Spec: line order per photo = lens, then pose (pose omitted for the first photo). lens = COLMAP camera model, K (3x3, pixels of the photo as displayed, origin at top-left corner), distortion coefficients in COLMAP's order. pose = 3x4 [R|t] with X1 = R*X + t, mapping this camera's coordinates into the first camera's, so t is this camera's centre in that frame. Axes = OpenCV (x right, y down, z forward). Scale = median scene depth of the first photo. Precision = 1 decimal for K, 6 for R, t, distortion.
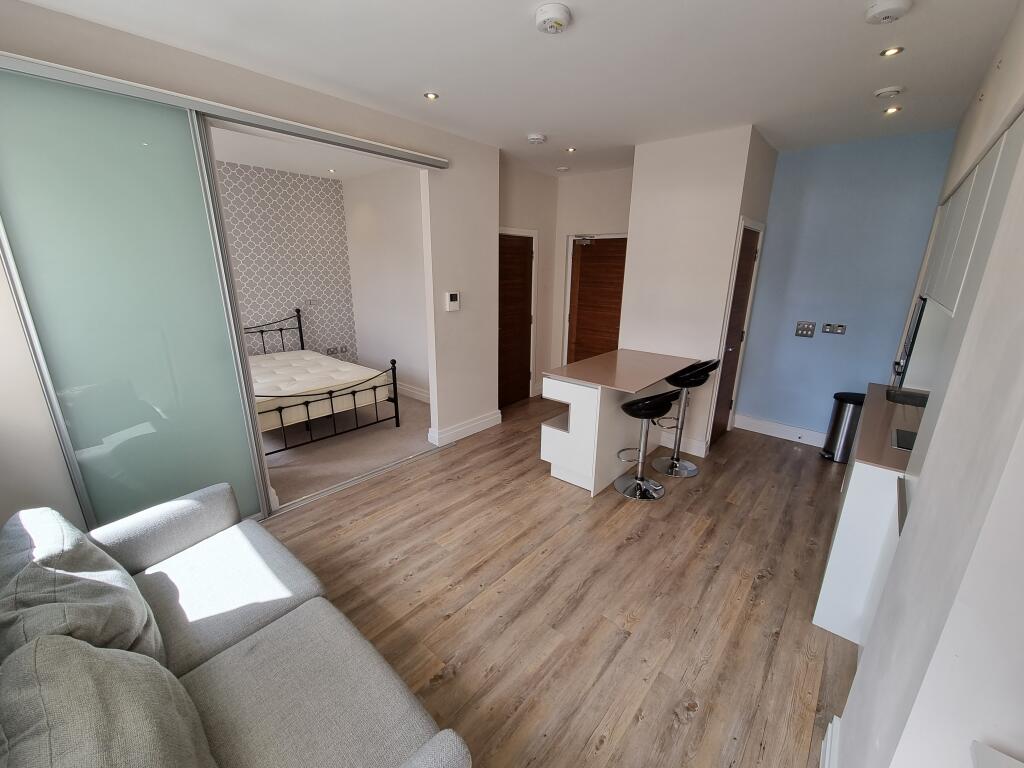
lens RADIAL K [[416.3, 0, 514.2], [0, 416.3, 386.0], [0, 0, 1]] dist [-0.002066, -0.000099]
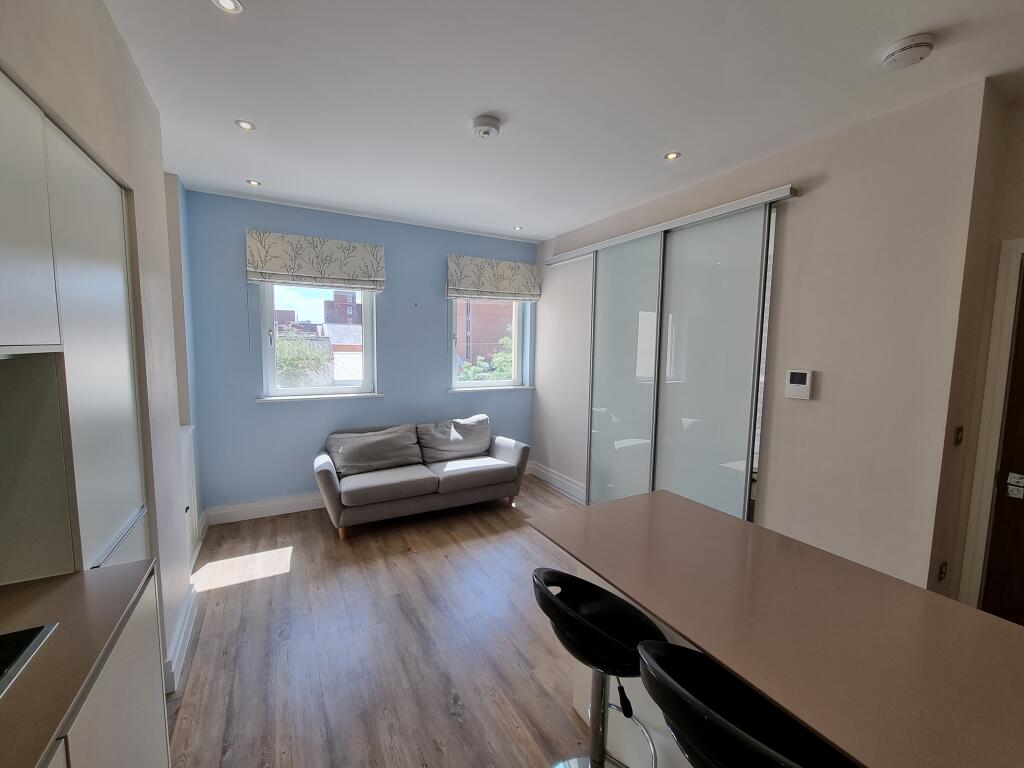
lens RADIAL K [[416.3, 0, 514.2], [0, 416.3, 386.0], [0, 0, 1]] dist [-0.002066, -0.000099]
pose [[-0.339768, 0.071239, -0.937807, 0.846079], [-0.282258, 0.943440, 0.173929, -0.263998], [0.897156, 0.323799, -0.300443, 1.121378]]
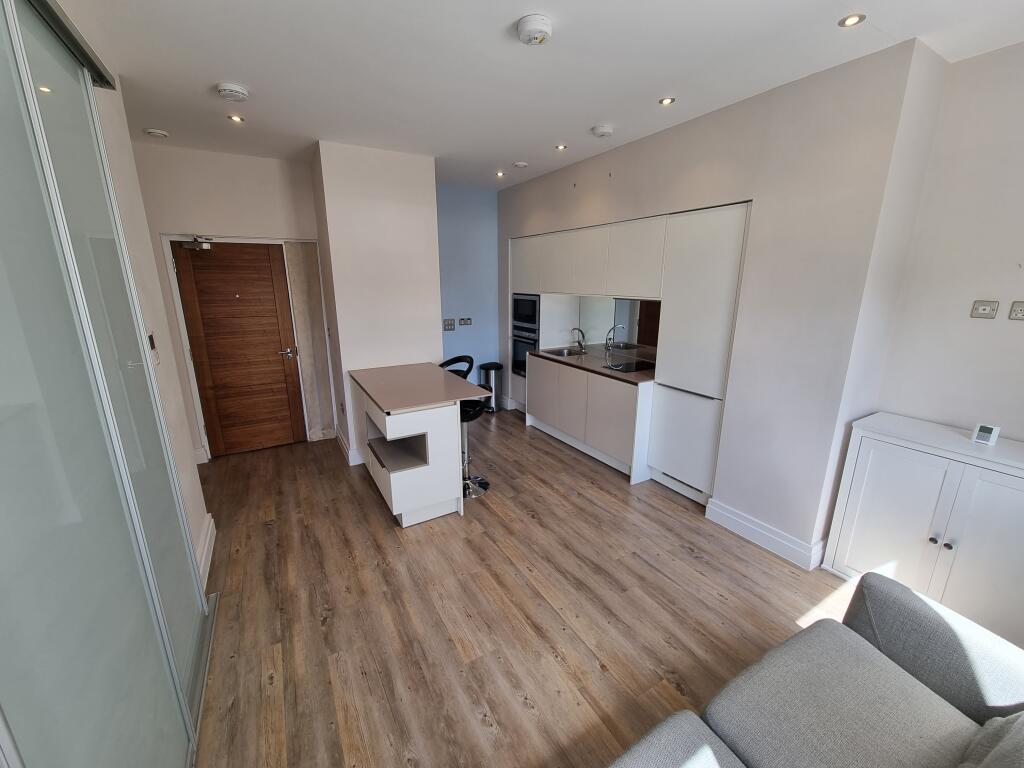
lens RADIAL K [[416.3, 0, 514.2], [0, 416.3, 386.0], [0, 0, 1]] dist [-0.002066, -0.000099]
pose [[0.324381, -0.251136, 0.911980, -0.682663], [0.268382, 0.948928, 0.165850, -0.172263], [-0.907054, 0.190961, 0.375215, 0.552216]]
